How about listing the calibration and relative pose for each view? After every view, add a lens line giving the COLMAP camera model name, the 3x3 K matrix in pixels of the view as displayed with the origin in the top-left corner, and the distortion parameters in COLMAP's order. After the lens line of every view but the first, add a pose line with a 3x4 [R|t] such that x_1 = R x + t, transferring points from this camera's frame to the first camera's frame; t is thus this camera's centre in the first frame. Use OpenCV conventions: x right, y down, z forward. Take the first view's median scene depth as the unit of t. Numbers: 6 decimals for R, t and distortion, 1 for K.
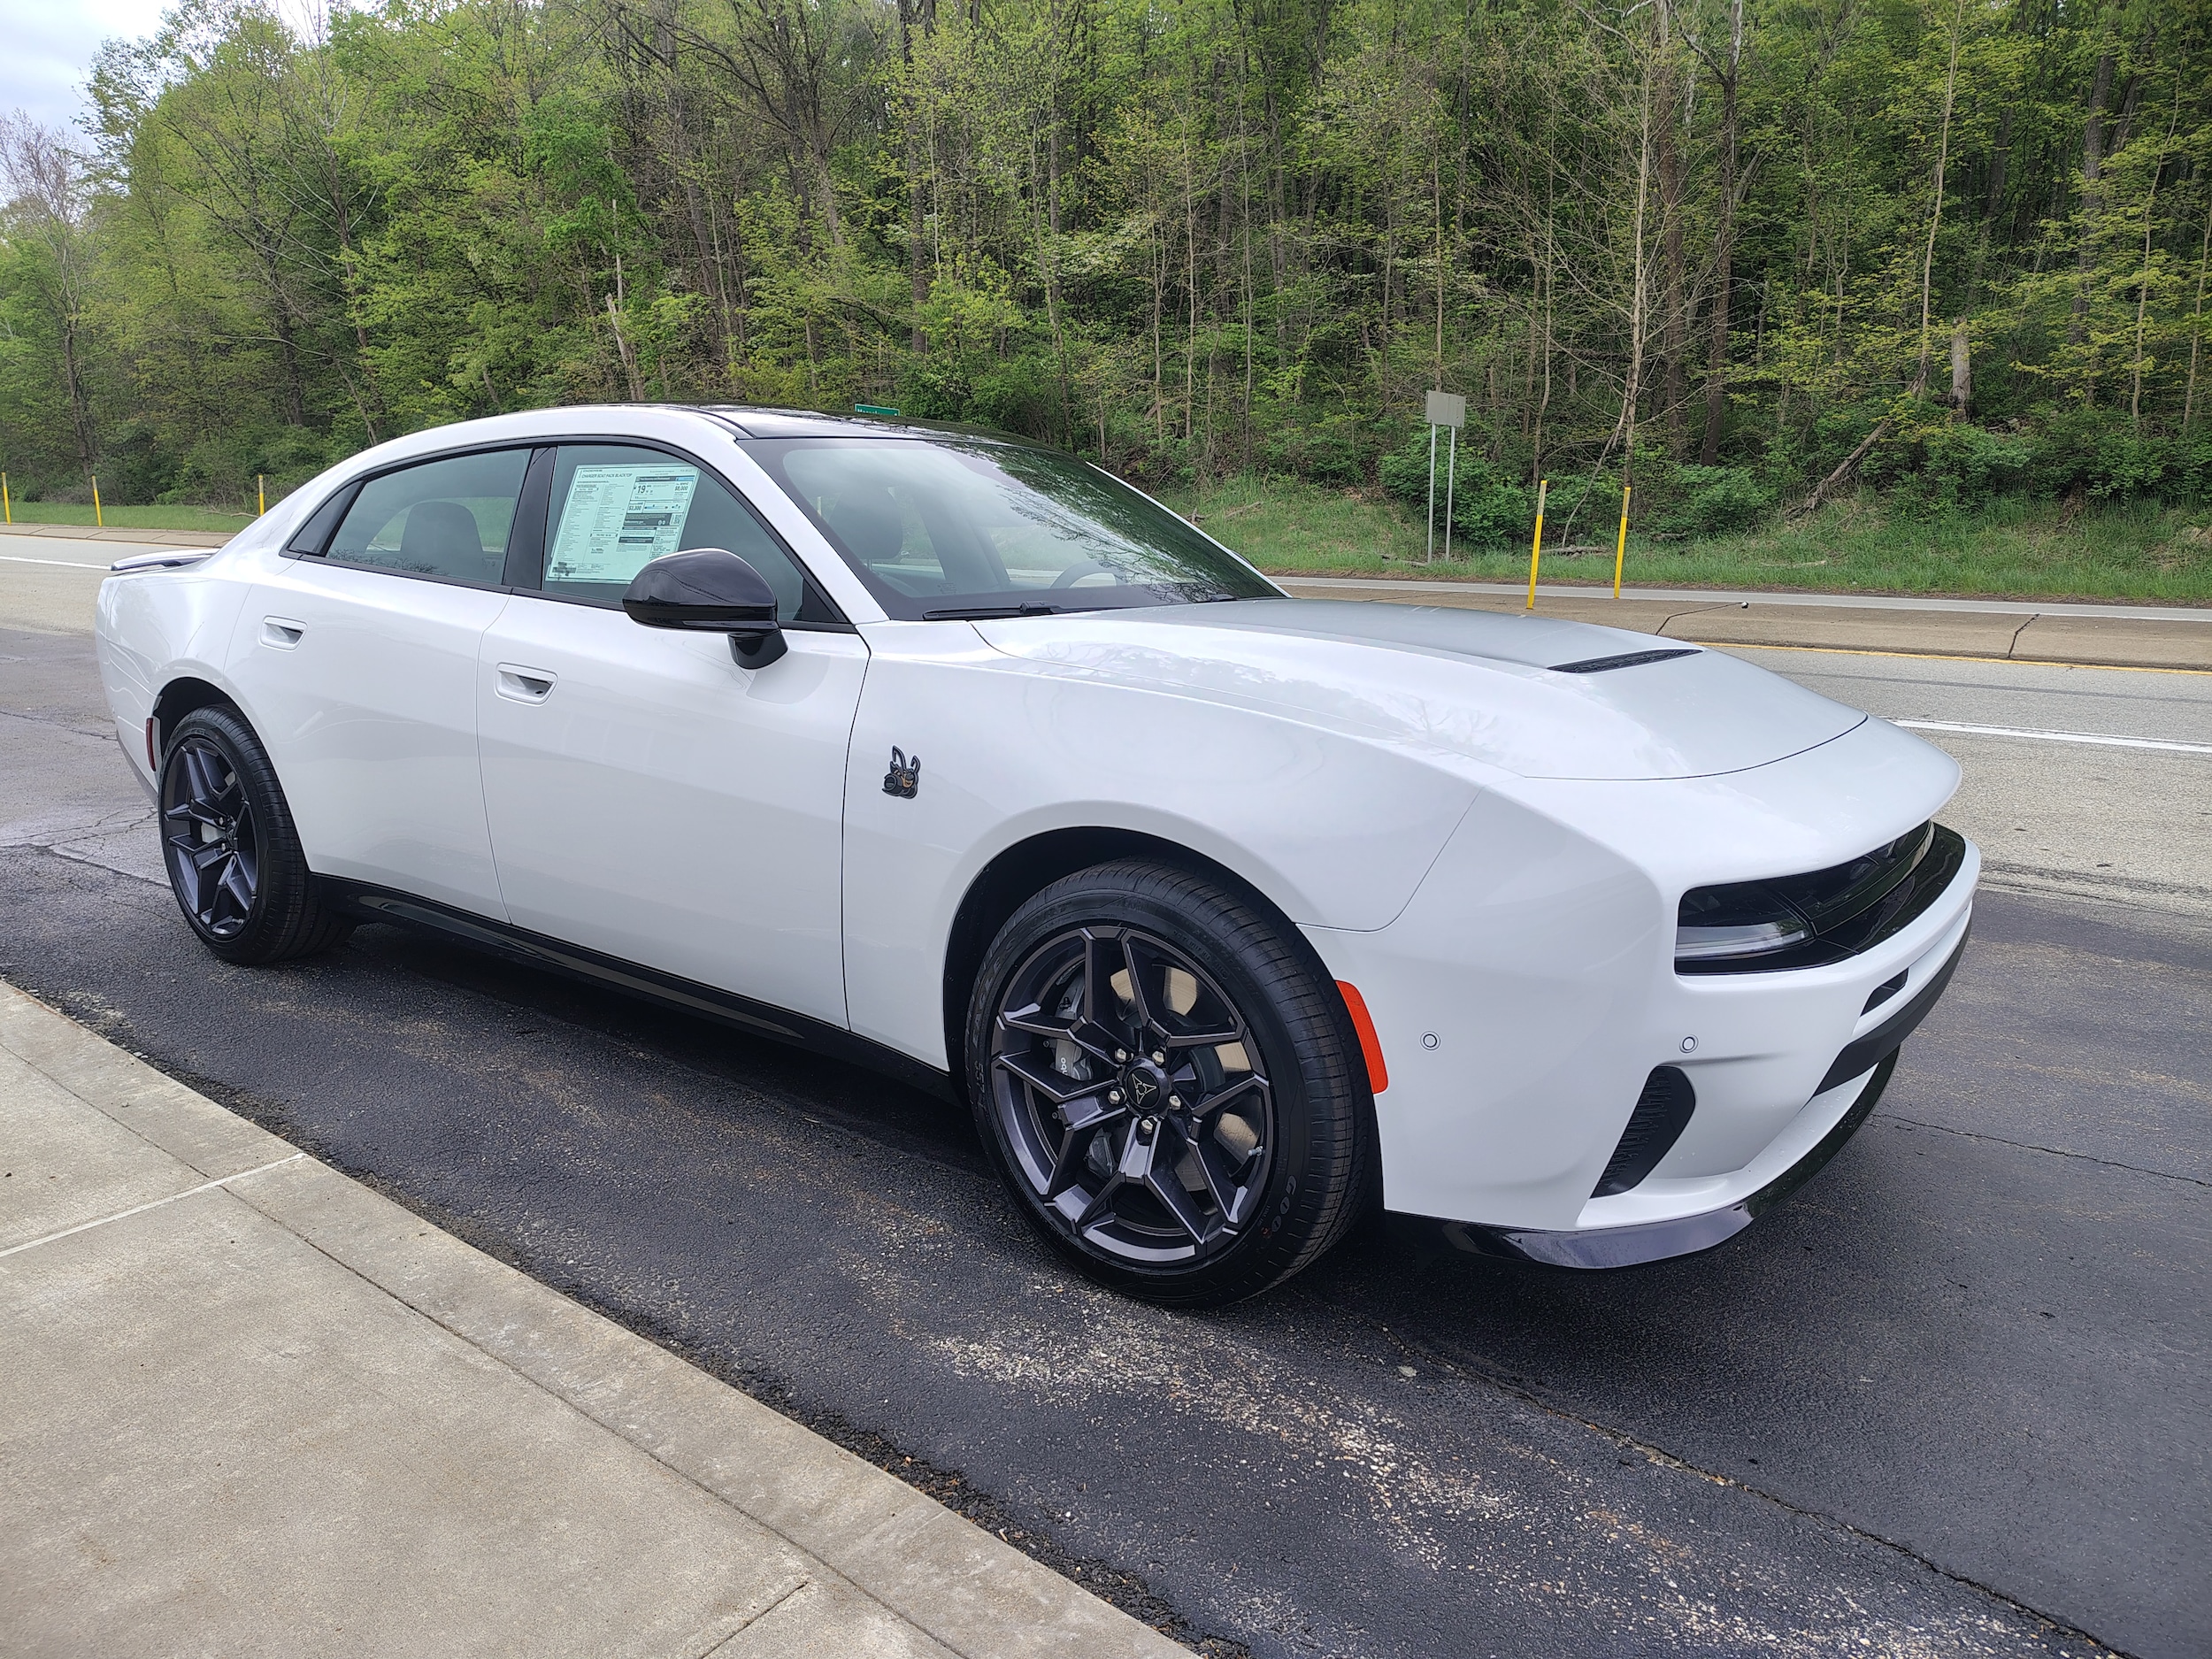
lens RADIAL K [[1549.0, 0, 1072.8], [0, 1549.0, 851.5], [0, 0, 1]] dist [0.051552, -0.042318]
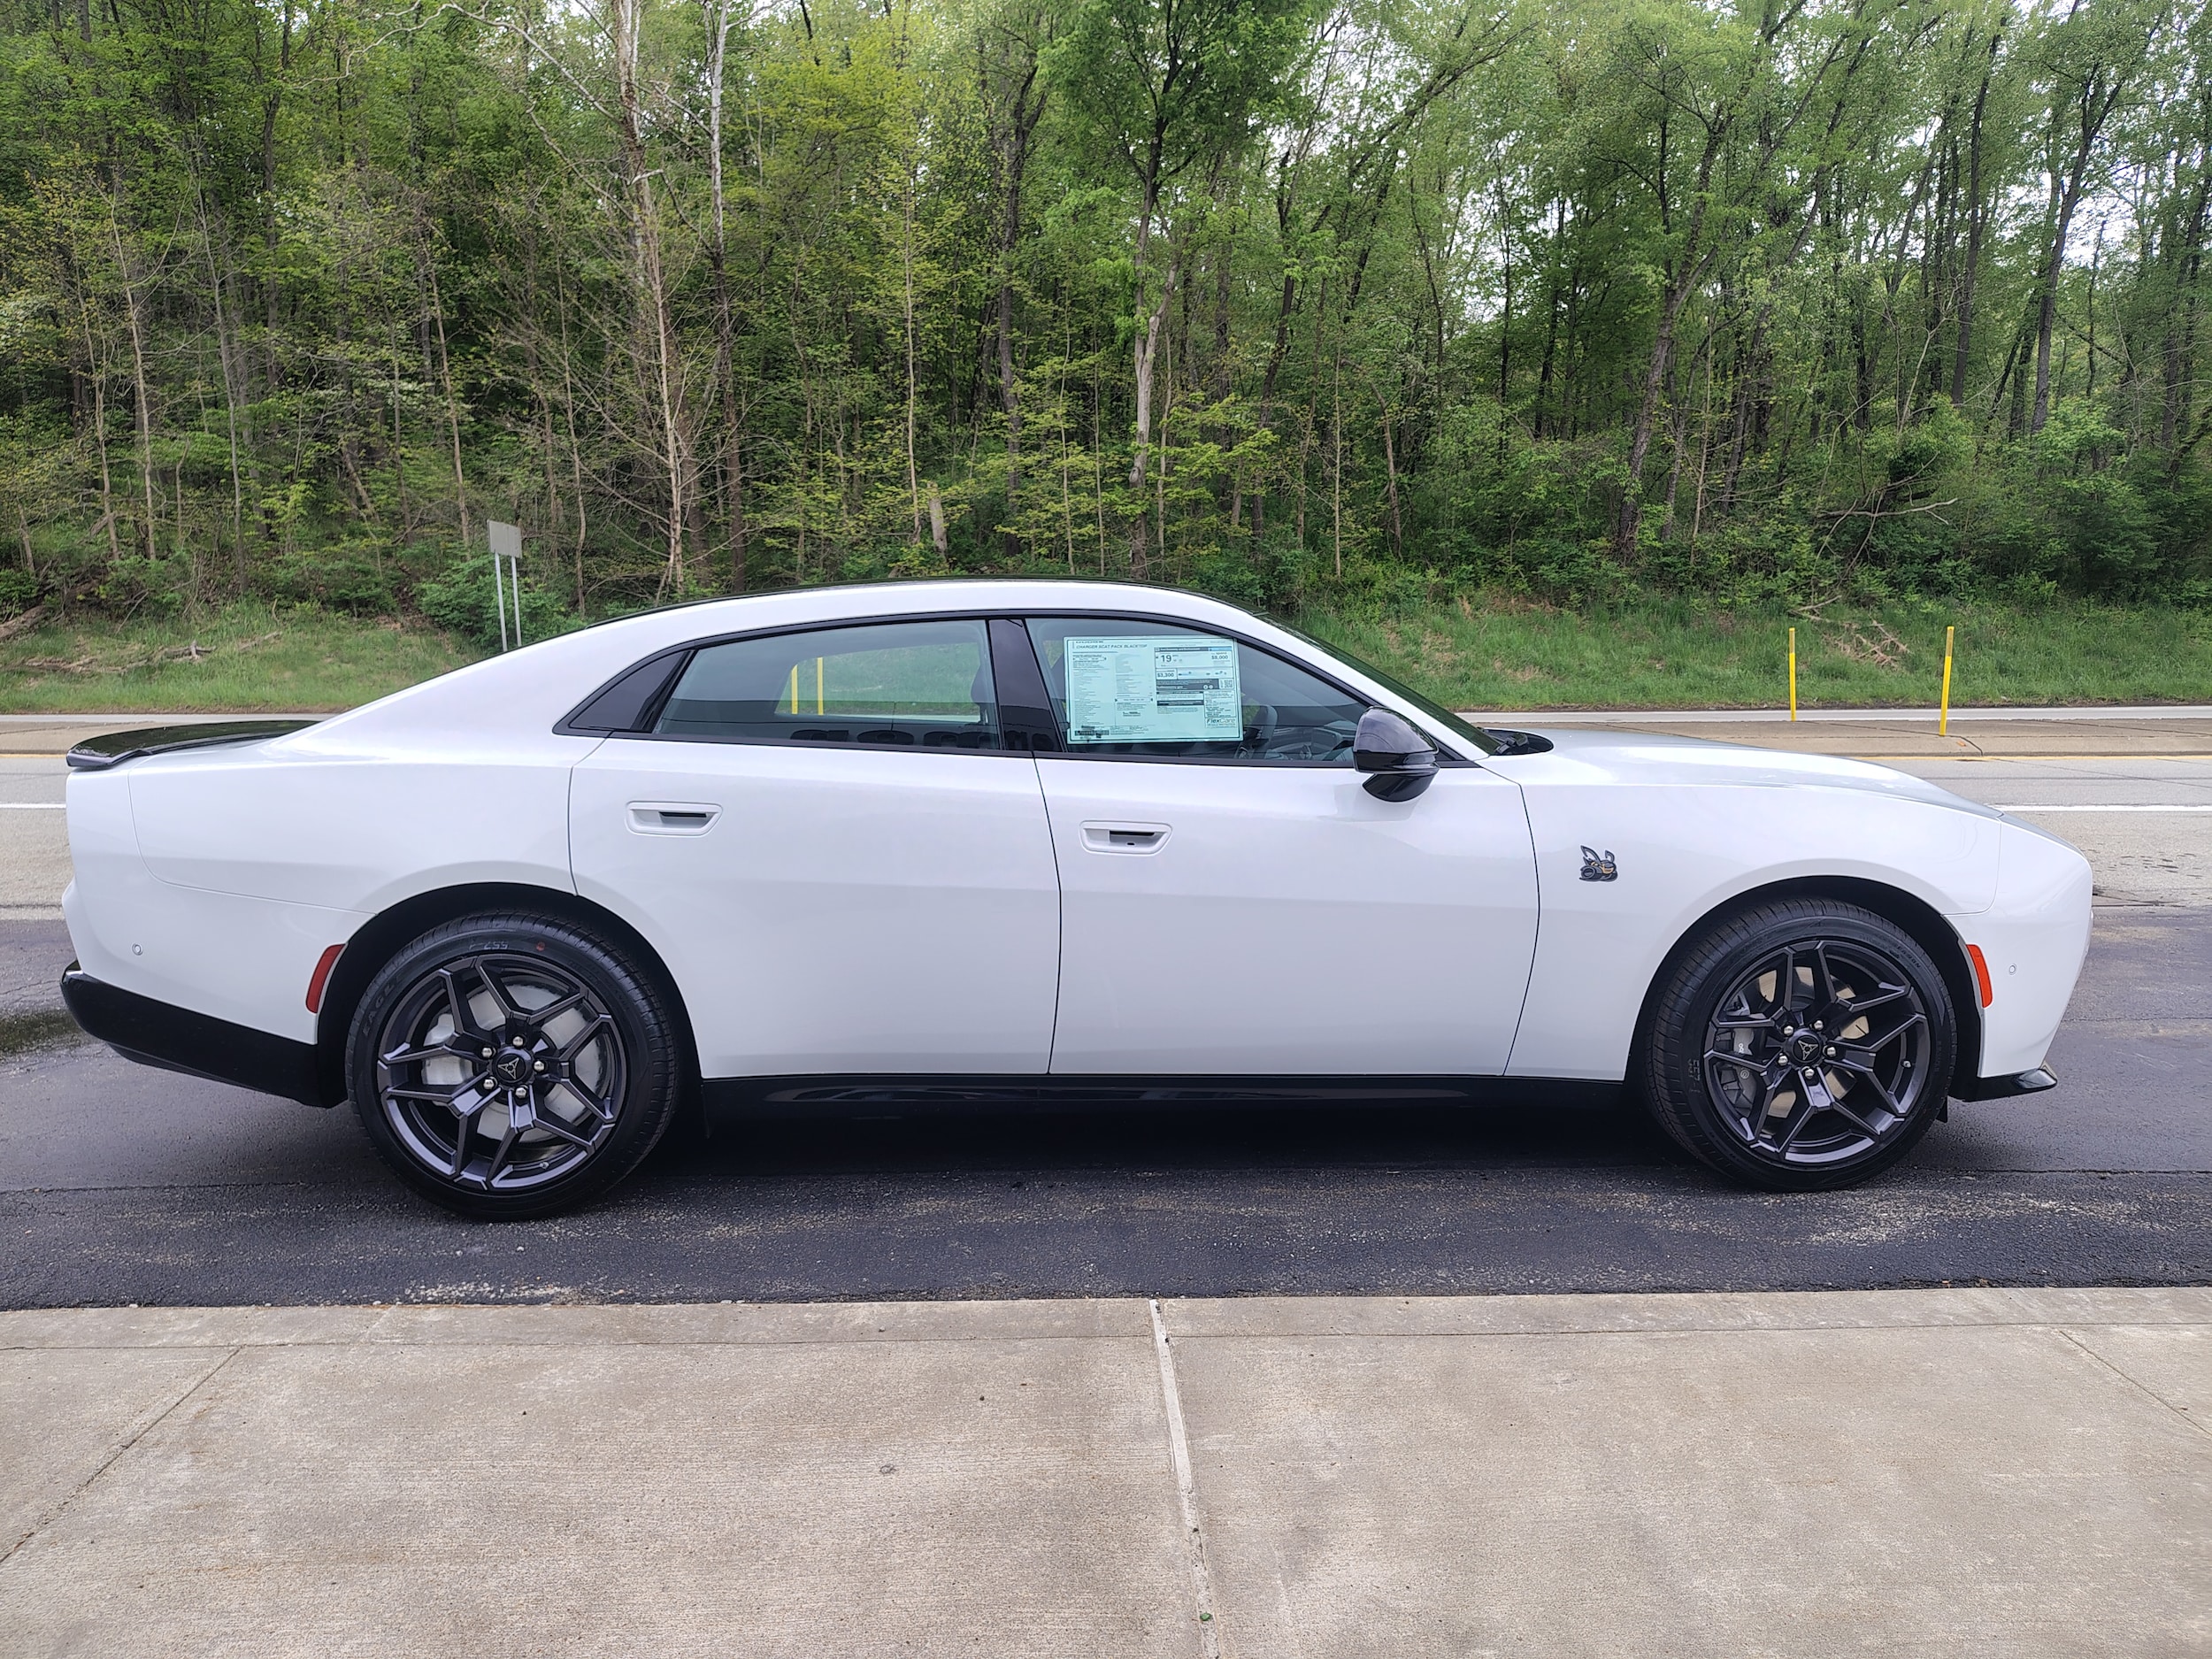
lens RADIAL K [[1571.9, 0, 1136.6], [0, 1571.9, 832.3], [0, 0, 1]] dist [0.022105, -0.027850]
pose [[0.755439, -0.087167, 0.649395, -1.037738], [0.146088, 0.988570, -0.037250, -0.068417], [-0.638726, 0.123009, 0.759538, 0.163792]]
